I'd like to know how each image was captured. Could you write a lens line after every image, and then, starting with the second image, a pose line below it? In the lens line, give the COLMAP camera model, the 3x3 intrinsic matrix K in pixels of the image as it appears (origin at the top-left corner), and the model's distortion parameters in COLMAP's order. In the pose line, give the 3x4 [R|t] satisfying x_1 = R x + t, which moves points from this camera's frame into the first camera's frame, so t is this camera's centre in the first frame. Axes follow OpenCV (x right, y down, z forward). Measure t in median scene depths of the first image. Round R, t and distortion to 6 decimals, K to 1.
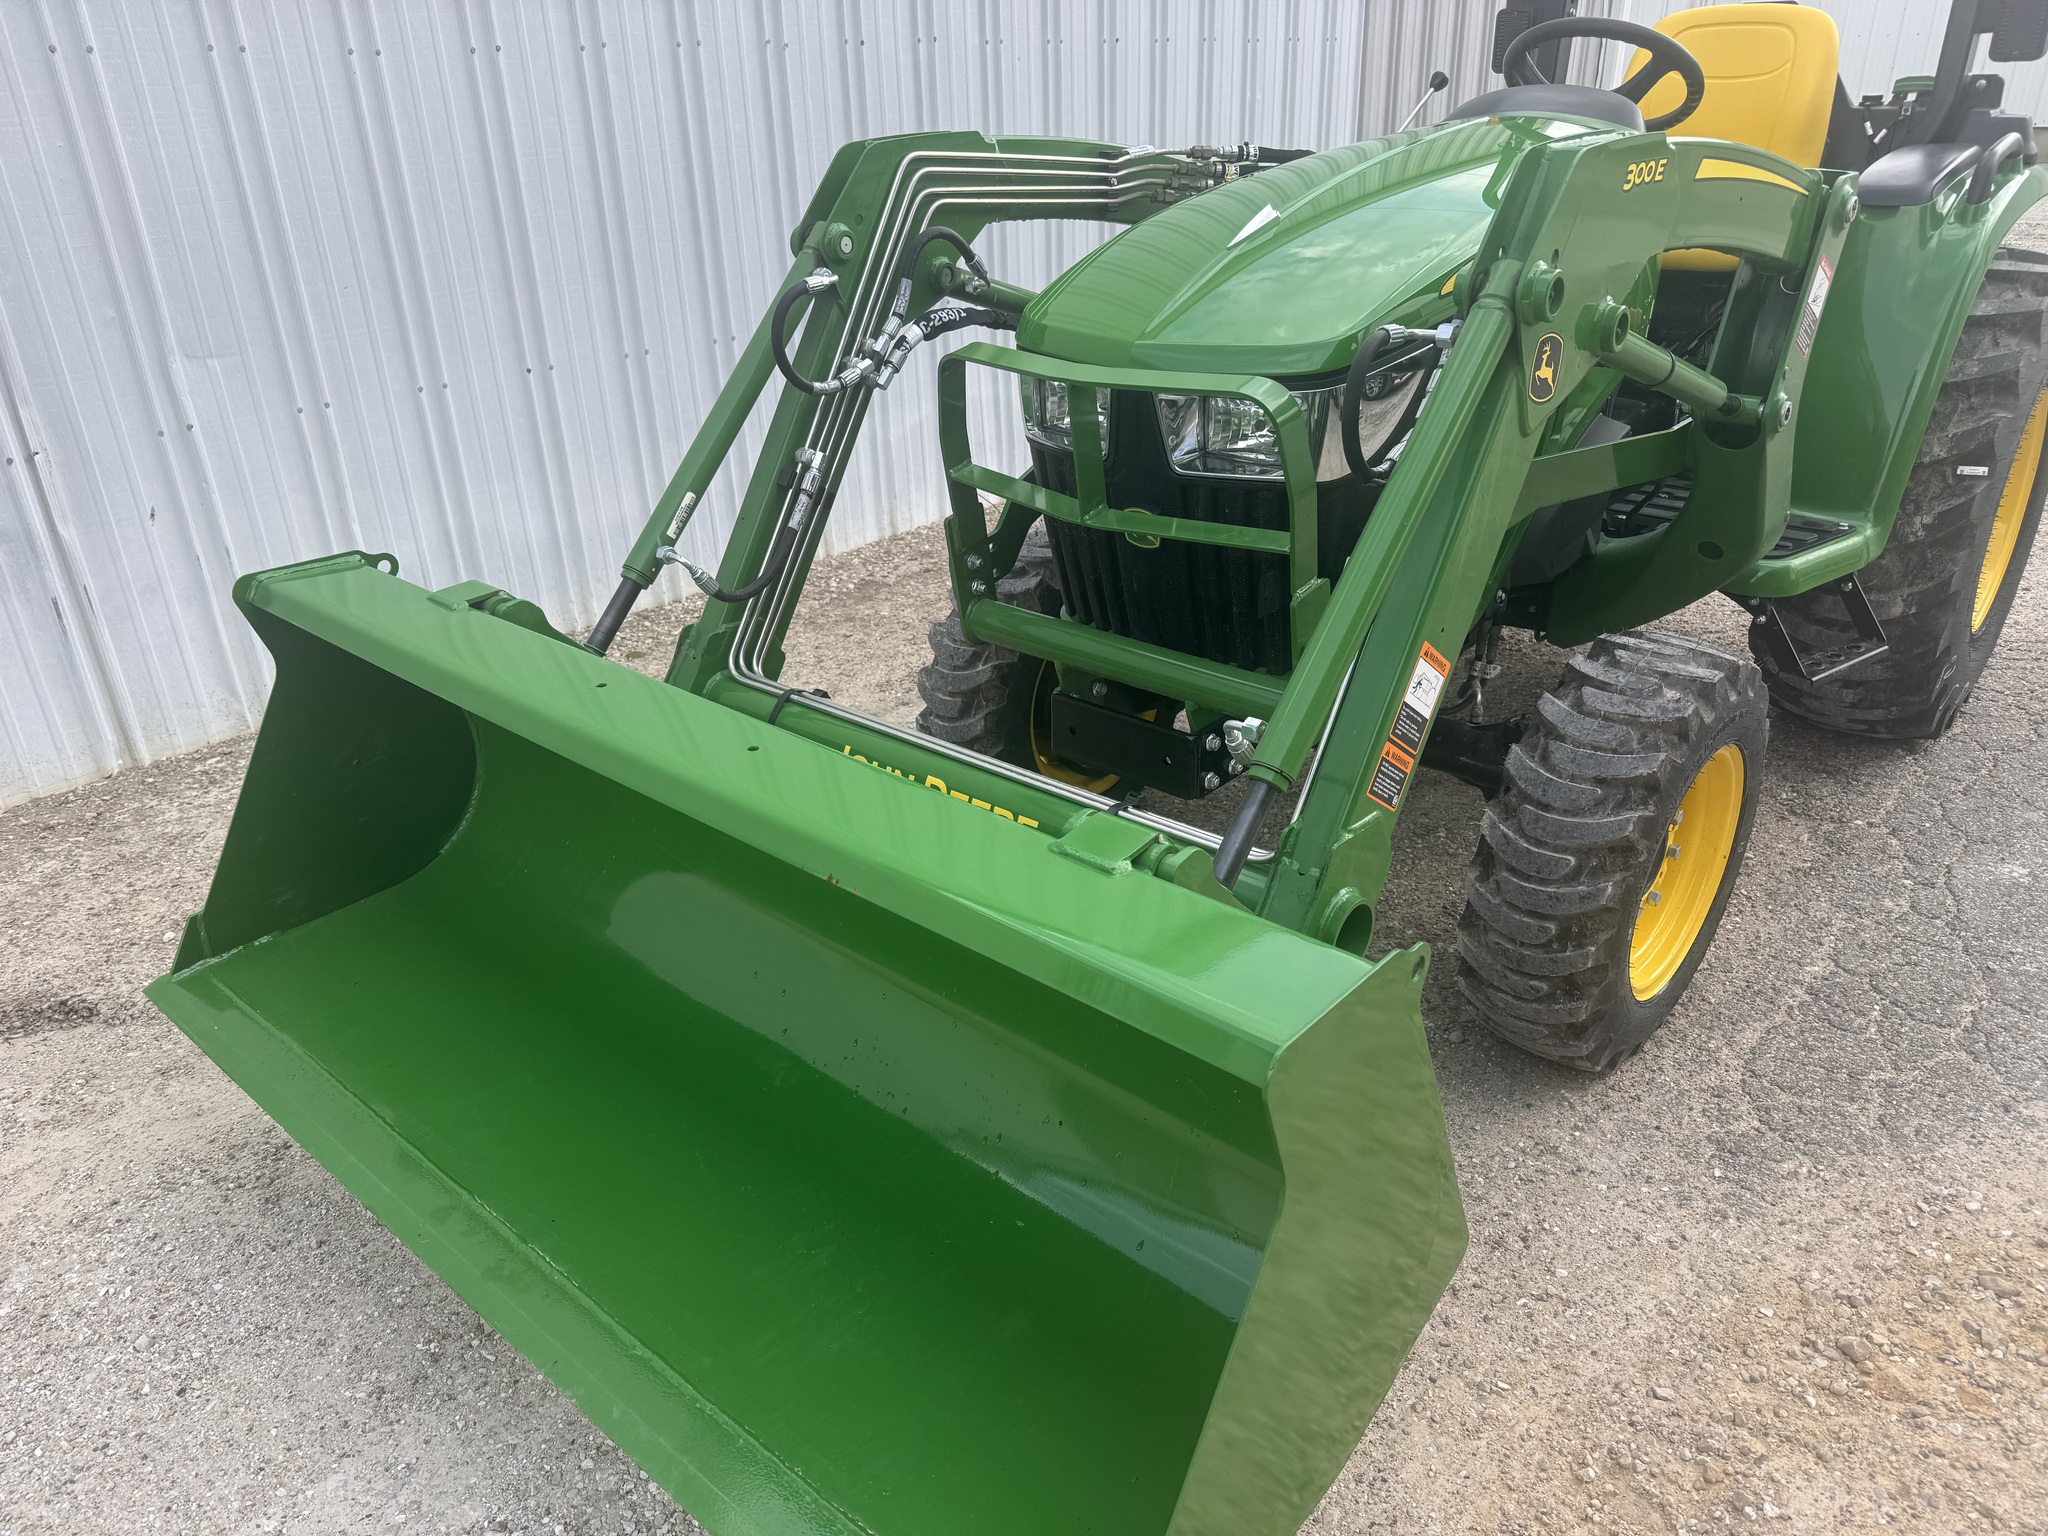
lens RADIAL K [[1448.3, 0, 1012.0], [0, 1448.3, 772.1], [0, 0, 1]] dist [0.024084, -0.036896]
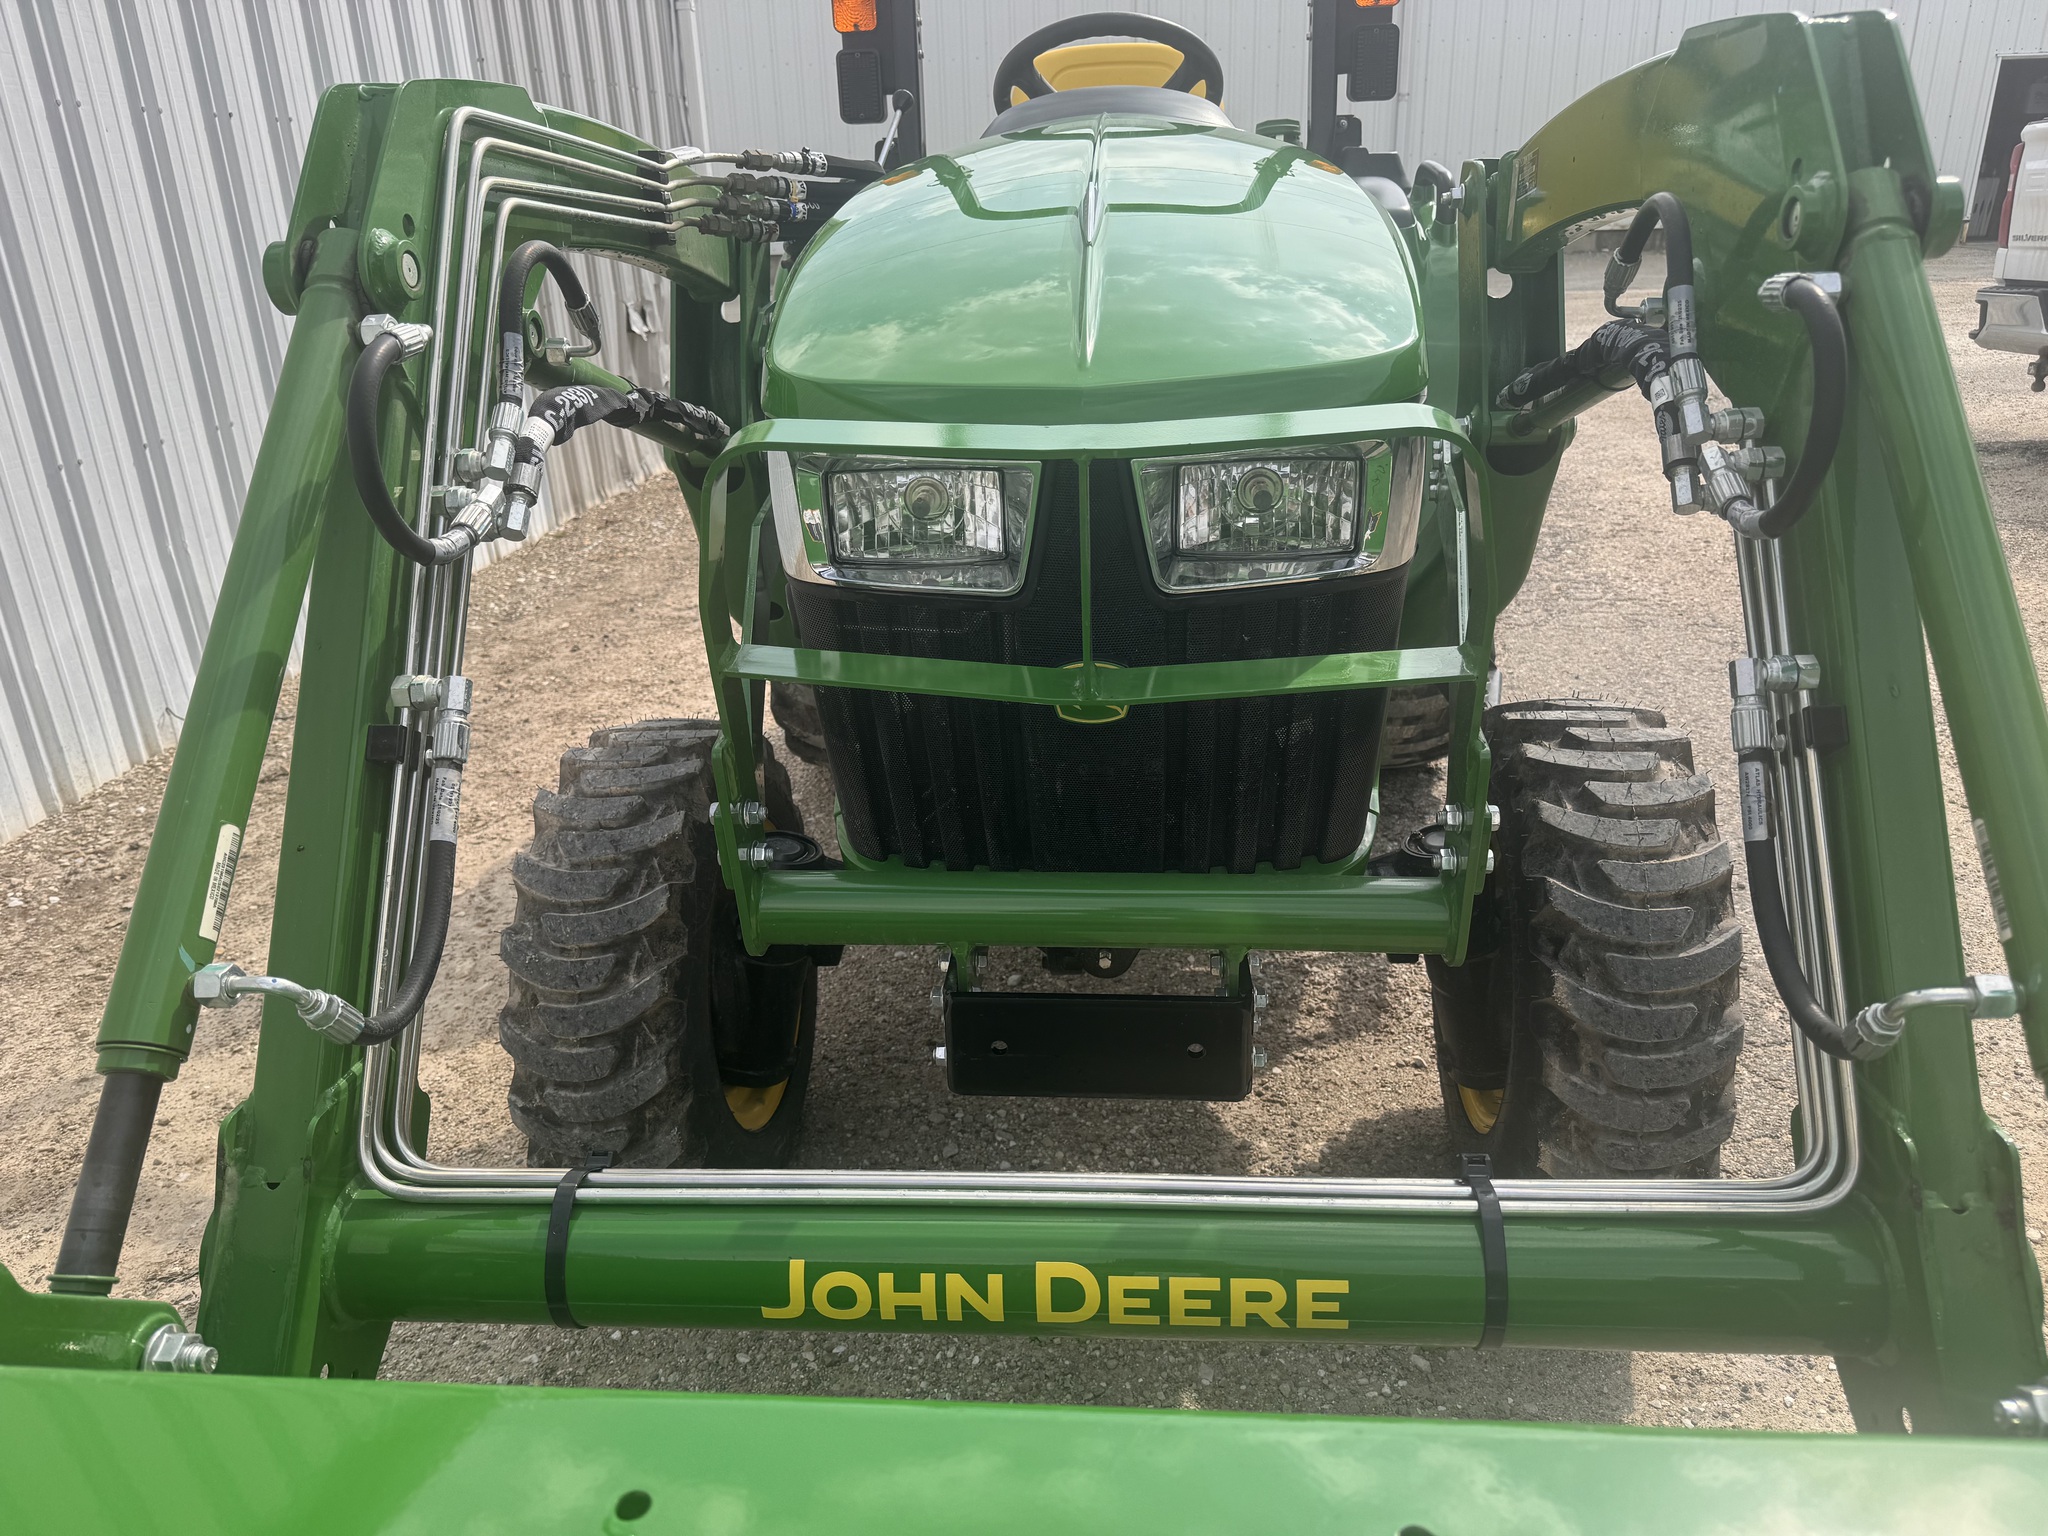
lens RADIAL K [[1448.3, 0, 1021.4], [0, 1448.3, 757.6], [0, 0, 1]] dist [0.024084, -0.036896]
pose [[0.795374, -0.219008, 0.565169, -0.246425], [0.273529, 0.961786, -0.012243, -0.128529], [-0.540890, 0.164328, 0.824885, 0.469043]]
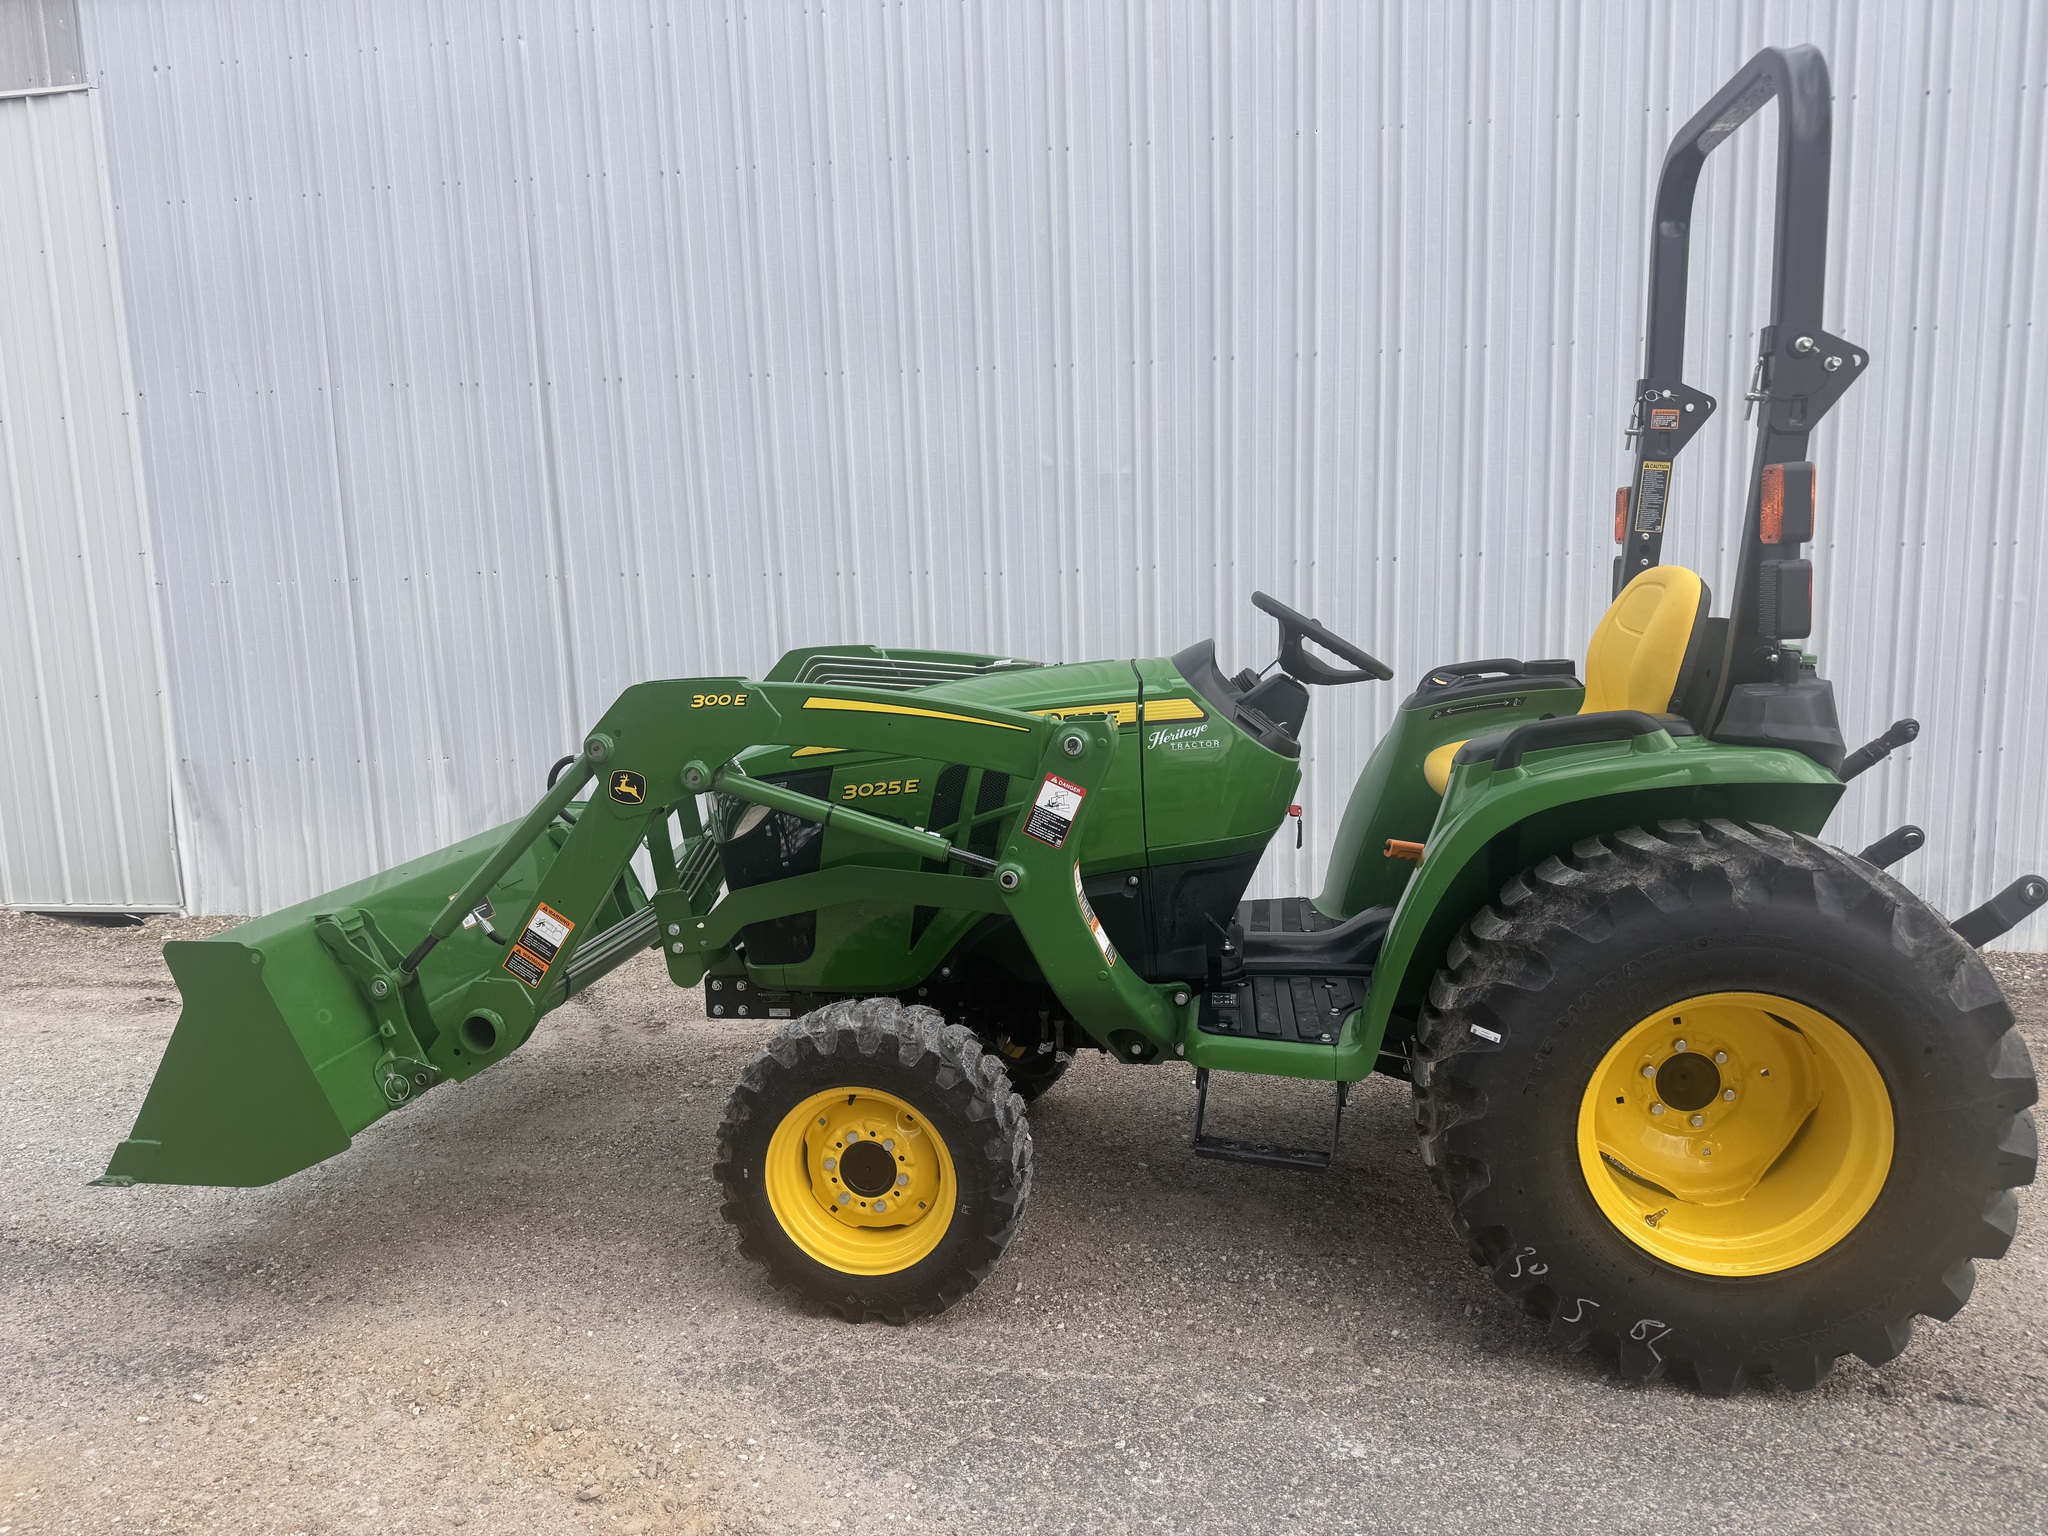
lens RADIAL K [[1448.3, 0, 1058.7], [0, 1448.3, 751.4], [0, 0, 1]] dist [0.024084, -0.036896]
pose [[0.561687, 0.128342, -0.817335, 1.568136], [-0.351915, 0.931134, -0.095631, -0.234151], [0.748775, 0.341347, 0.568171, 0.213325]]
